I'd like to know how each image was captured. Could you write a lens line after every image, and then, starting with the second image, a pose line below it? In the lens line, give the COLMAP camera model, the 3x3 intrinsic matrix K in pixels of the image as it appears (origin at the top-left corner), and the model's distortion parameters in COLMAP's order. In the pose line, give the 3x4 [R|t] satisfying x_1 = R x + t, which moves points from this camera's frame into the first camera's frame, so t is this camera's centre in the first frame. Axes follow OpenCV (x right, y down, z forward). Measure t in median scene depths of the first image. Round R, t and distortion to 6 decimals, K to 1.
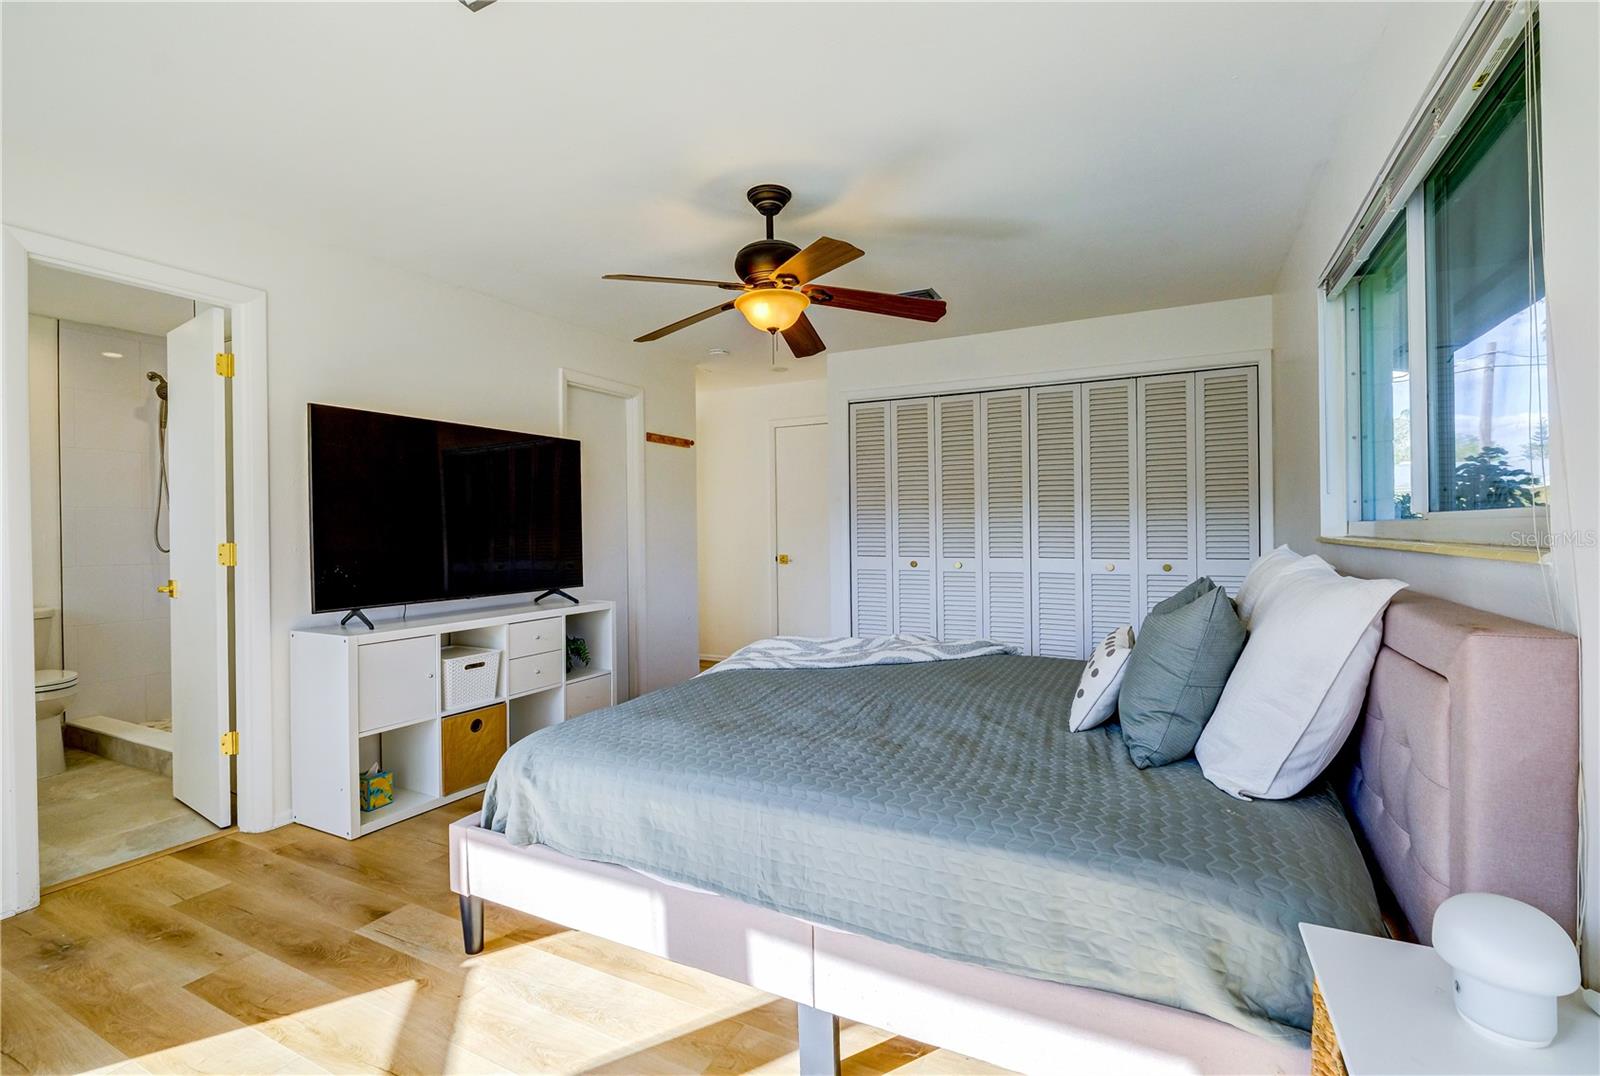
lens RADIAL K [[739.6, 0, 800.0], [0, 739.6, 540.9], [0, 0, 1]] dist [-0.012511, 0.000037]
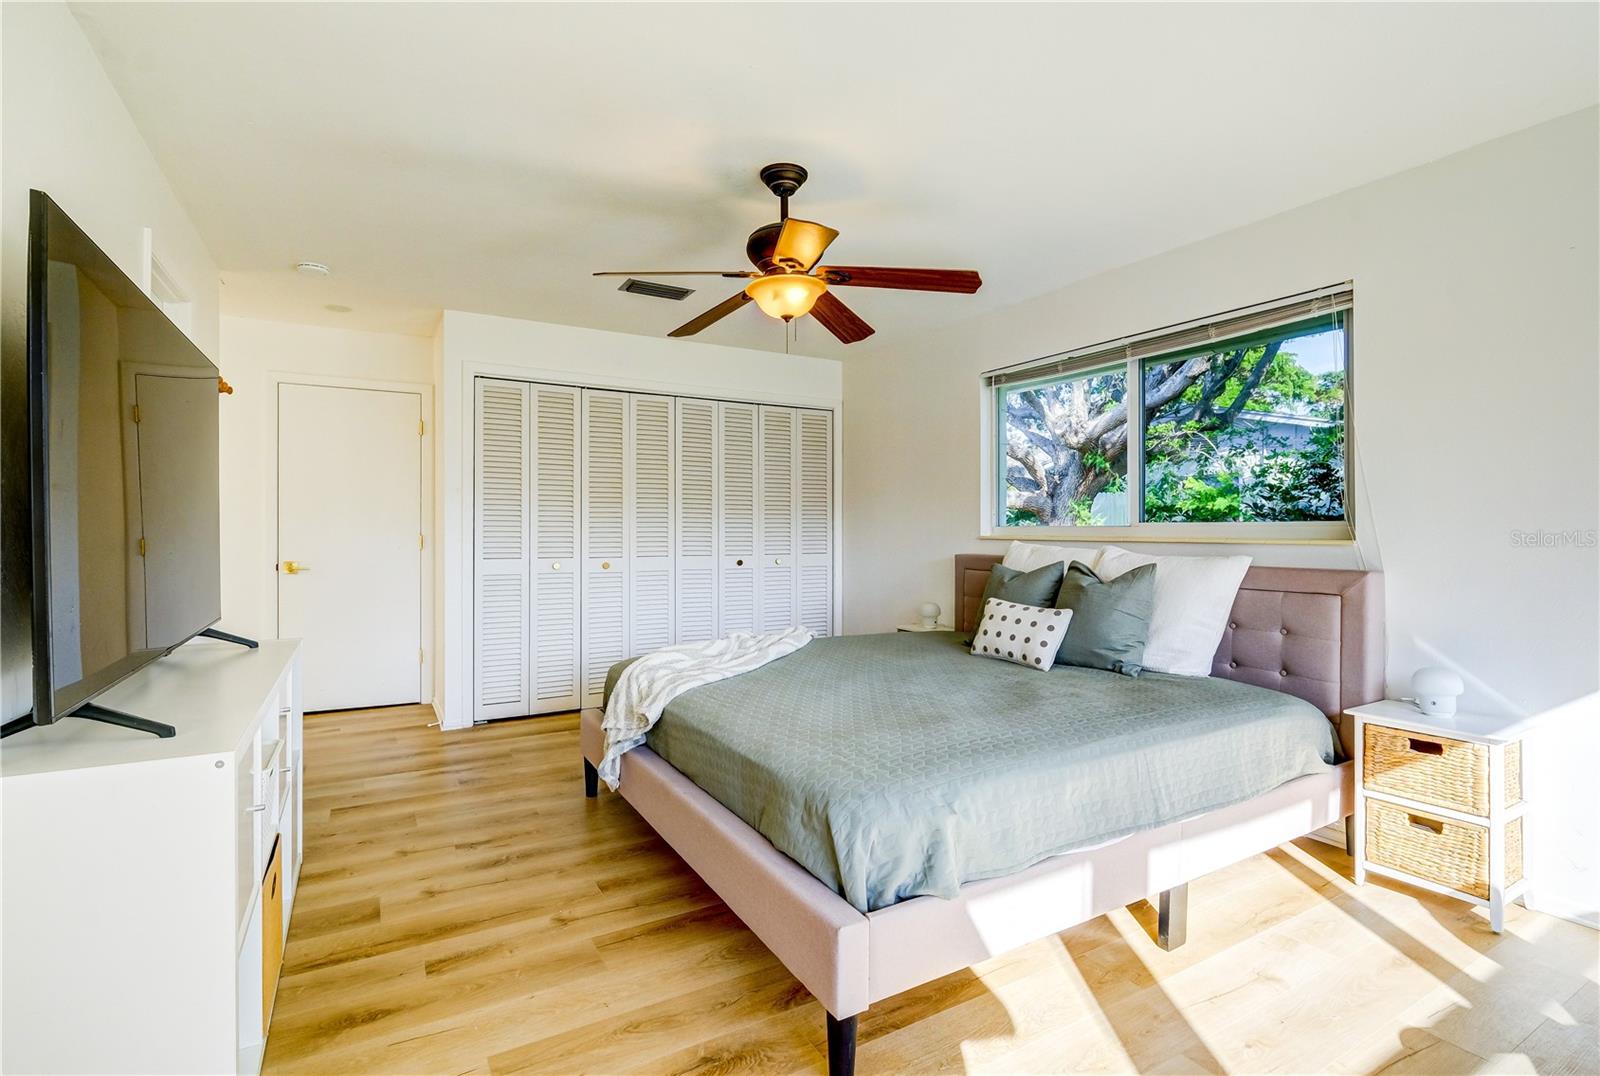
lens RADIAL K [[739.6, 0, 791.5], [0, 739.6, 527.1], [0, 0, 1]] dist [-0.012511, 0.000037]
pose [[0.548841, 0.010783, 0.835857, -0.524454], [0.005827, 0.999843, -0.016725, -0.000420], [-0.835906, 0.014050, 0.548692, 0.296841]]
